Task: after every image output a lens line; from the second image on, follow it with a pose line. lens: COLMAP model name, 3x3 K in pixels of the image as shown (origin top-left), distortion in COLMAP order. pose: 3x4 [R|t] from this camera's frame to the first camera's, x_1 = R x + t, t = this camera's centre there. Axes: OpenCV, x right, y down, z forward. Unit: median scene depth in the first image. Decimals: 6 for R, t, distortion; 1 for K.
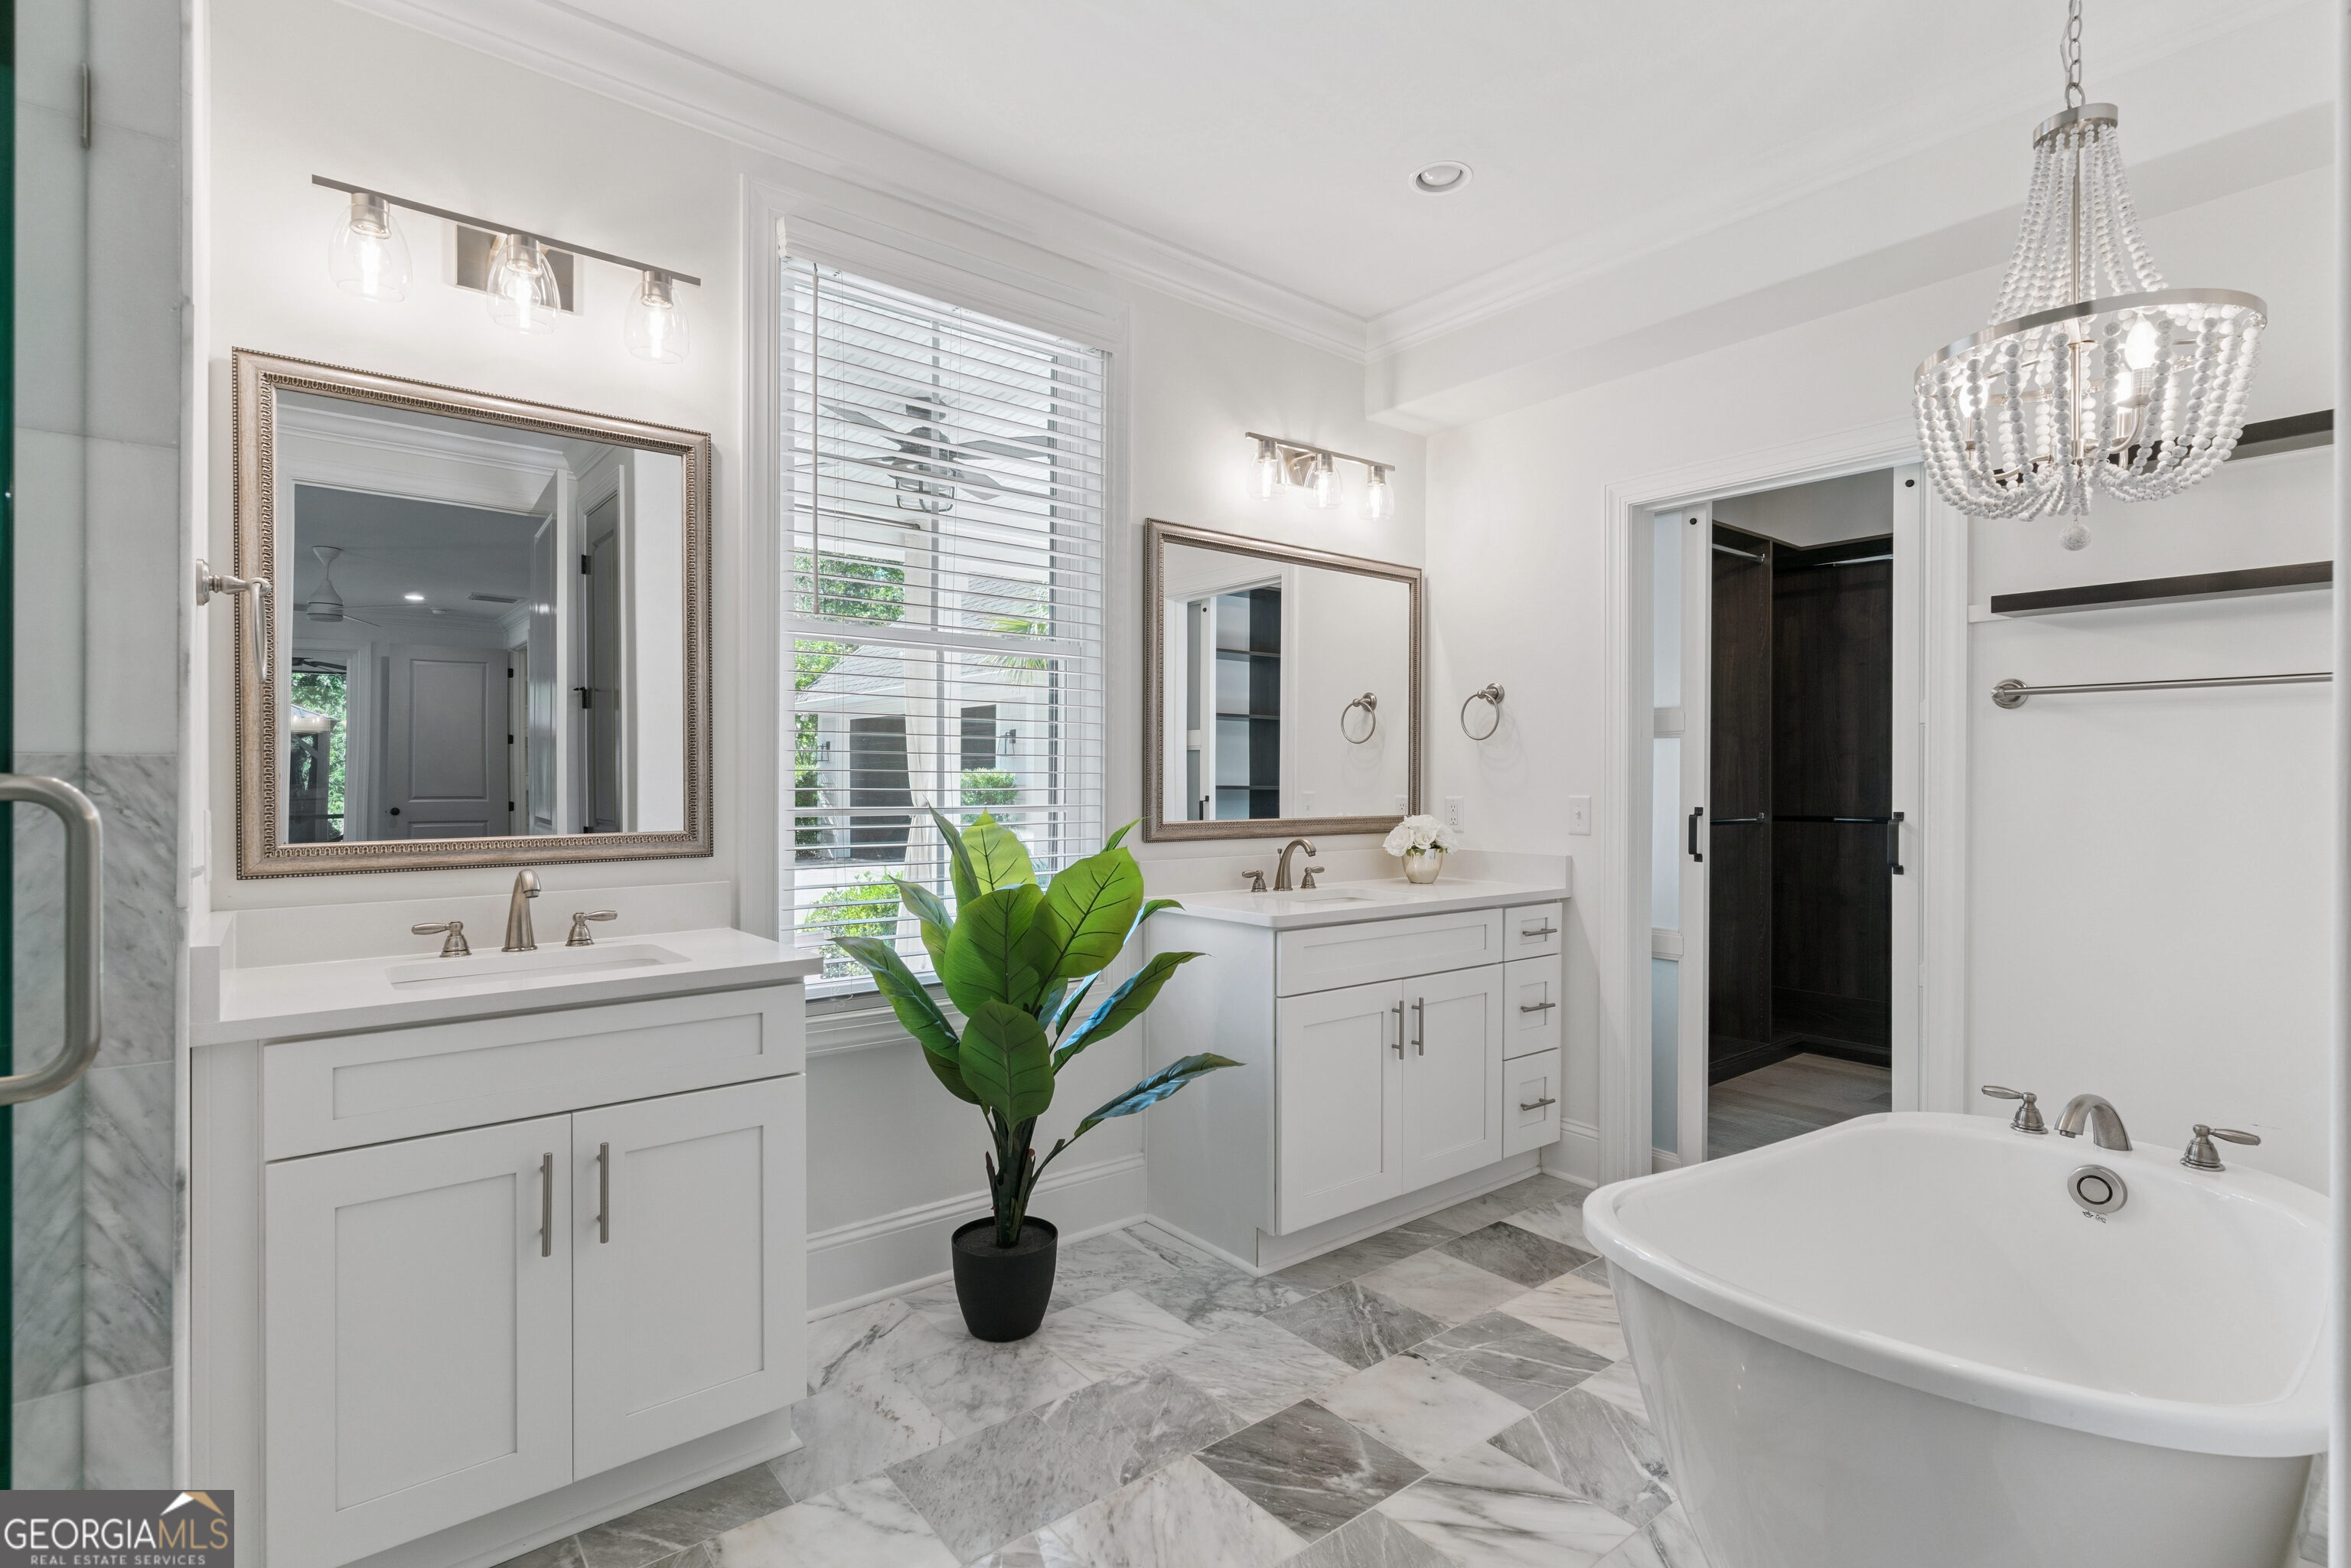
lens RADIAL K [[1119.8, 0, 1181.8], [0, 1119.8, 776.4], [0, 0, 1]] dist [-0.000373, -0.000076]
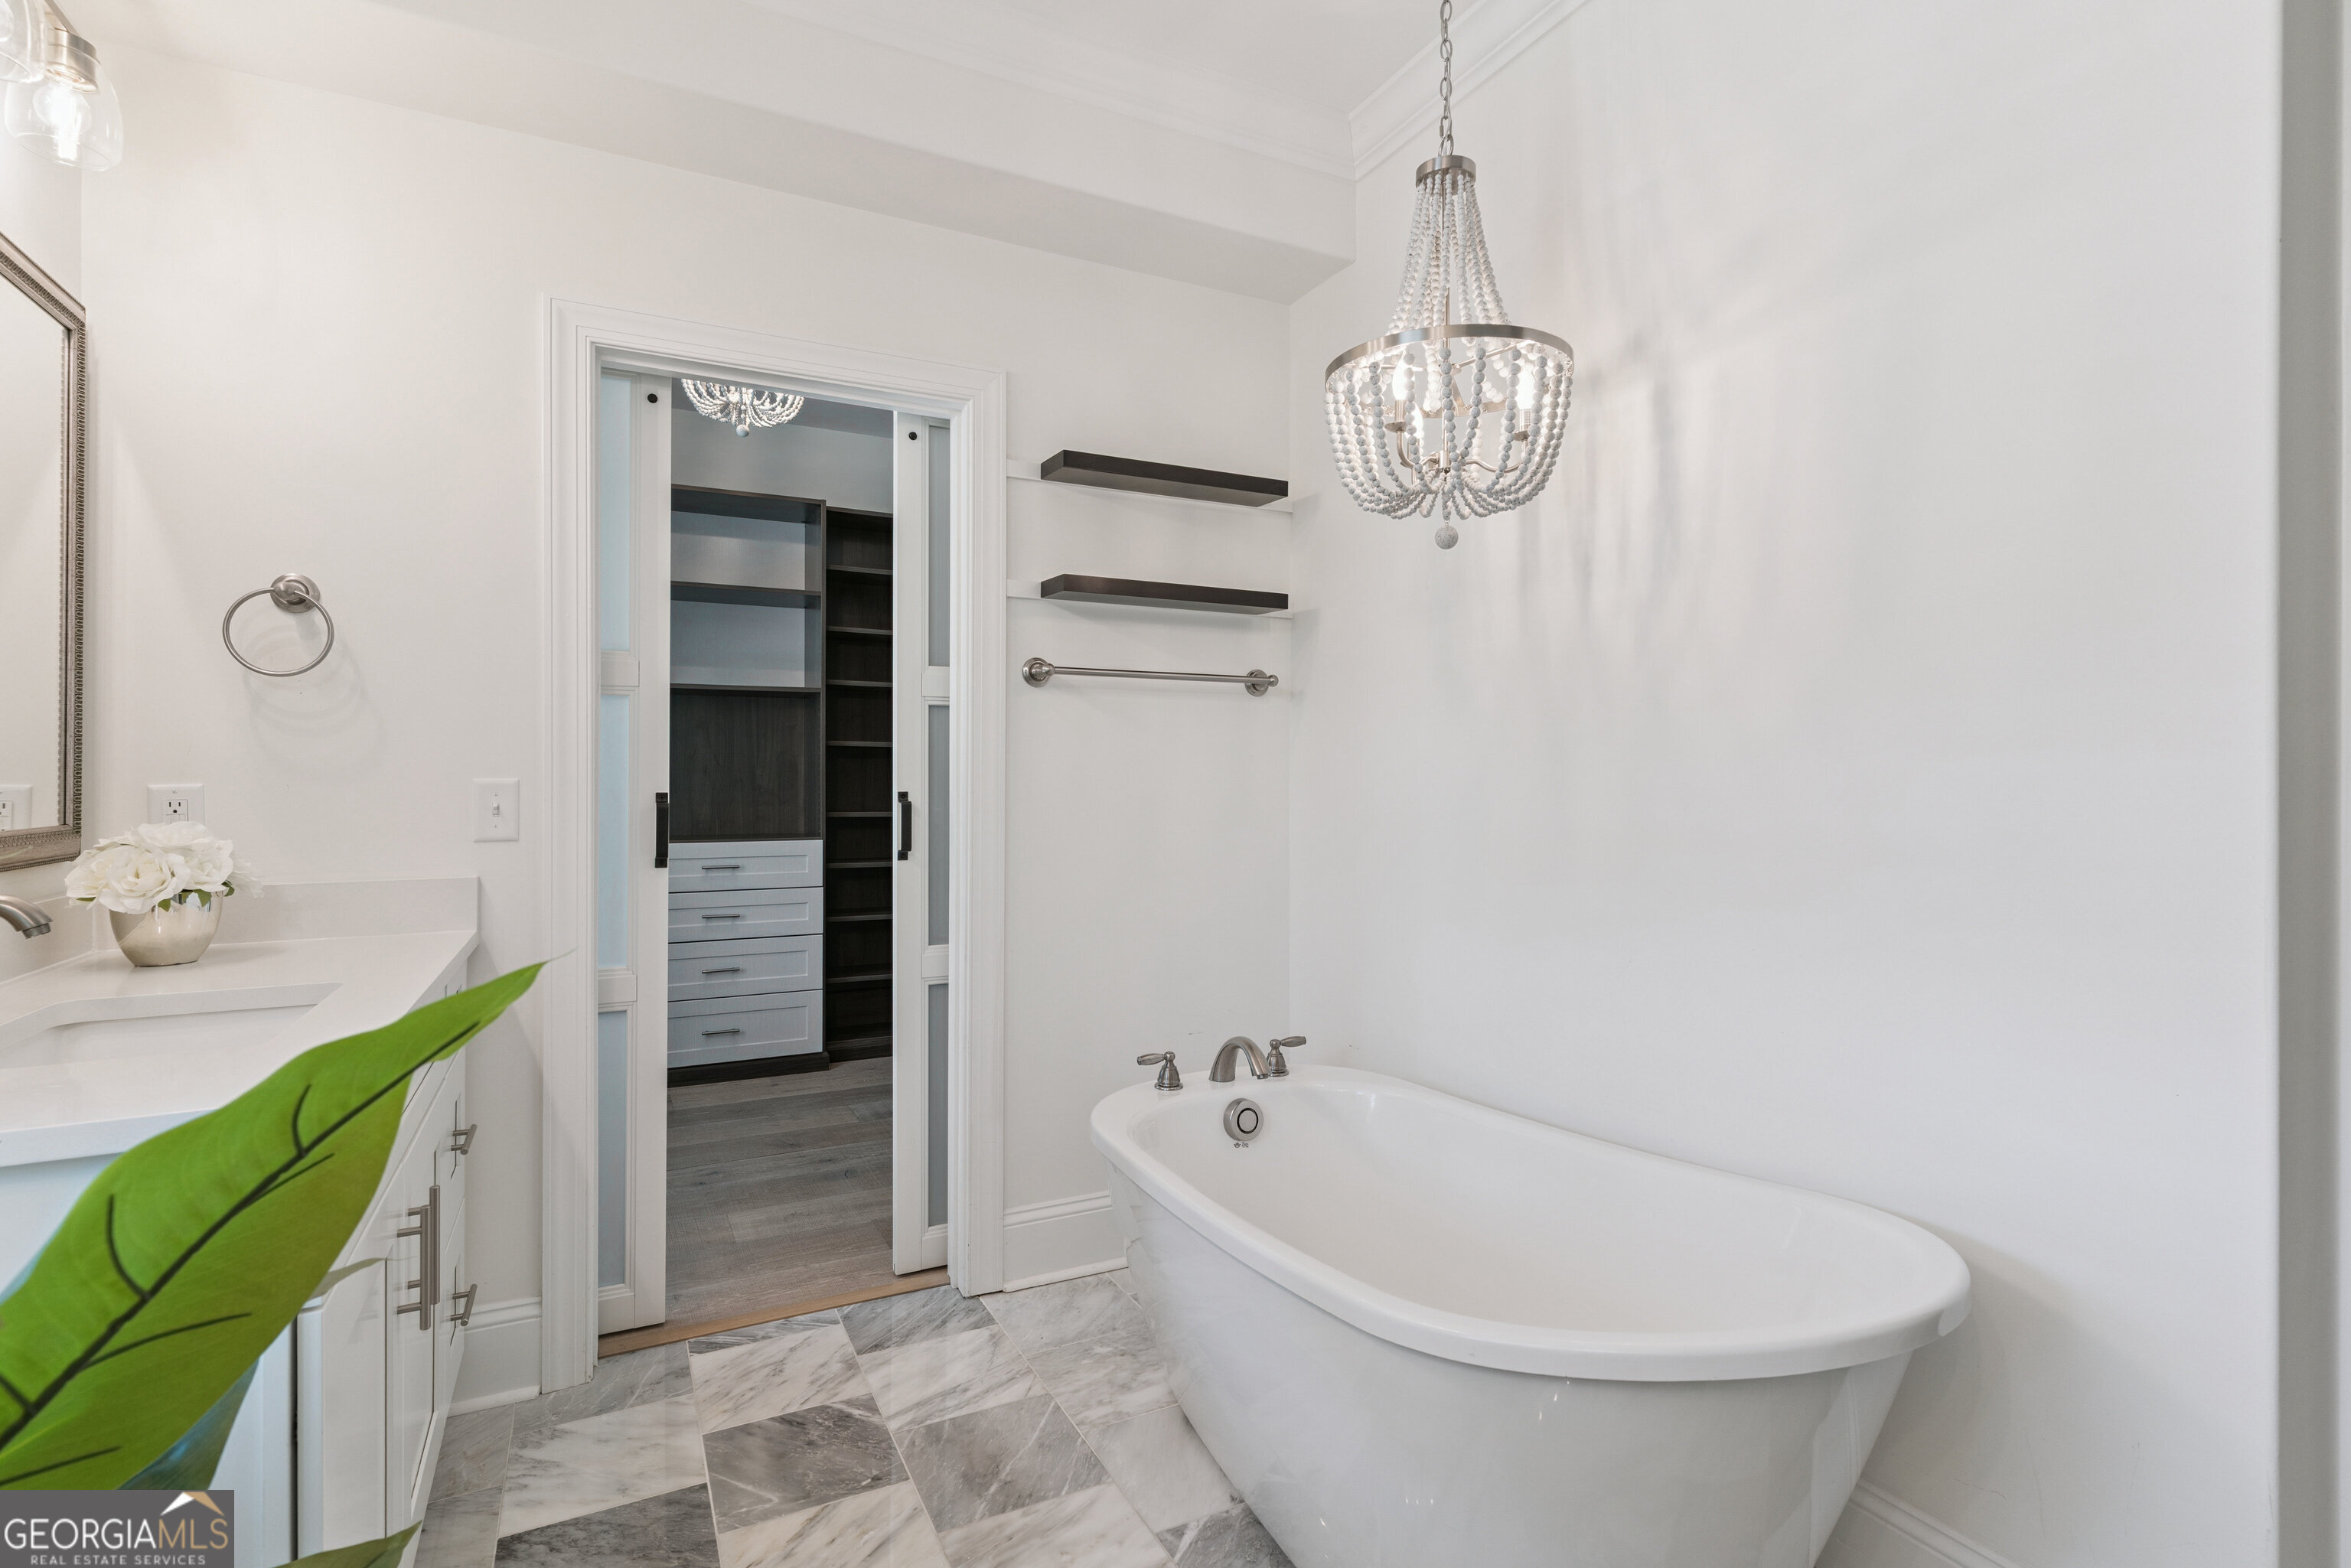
lens RADIAL K [[1115.9, 0, 1166.0], [0, 1115.9, 766.1], [0, 0, 1]] dist [-0.000636, 0.000444]
pose [[0.205796, 0.000826, 0.978595, -0.230440], [-0.003449, 0.999994, -0.000119, 0.011615], [-0.978589, -0.003350, 0.205797, 0.668718]]
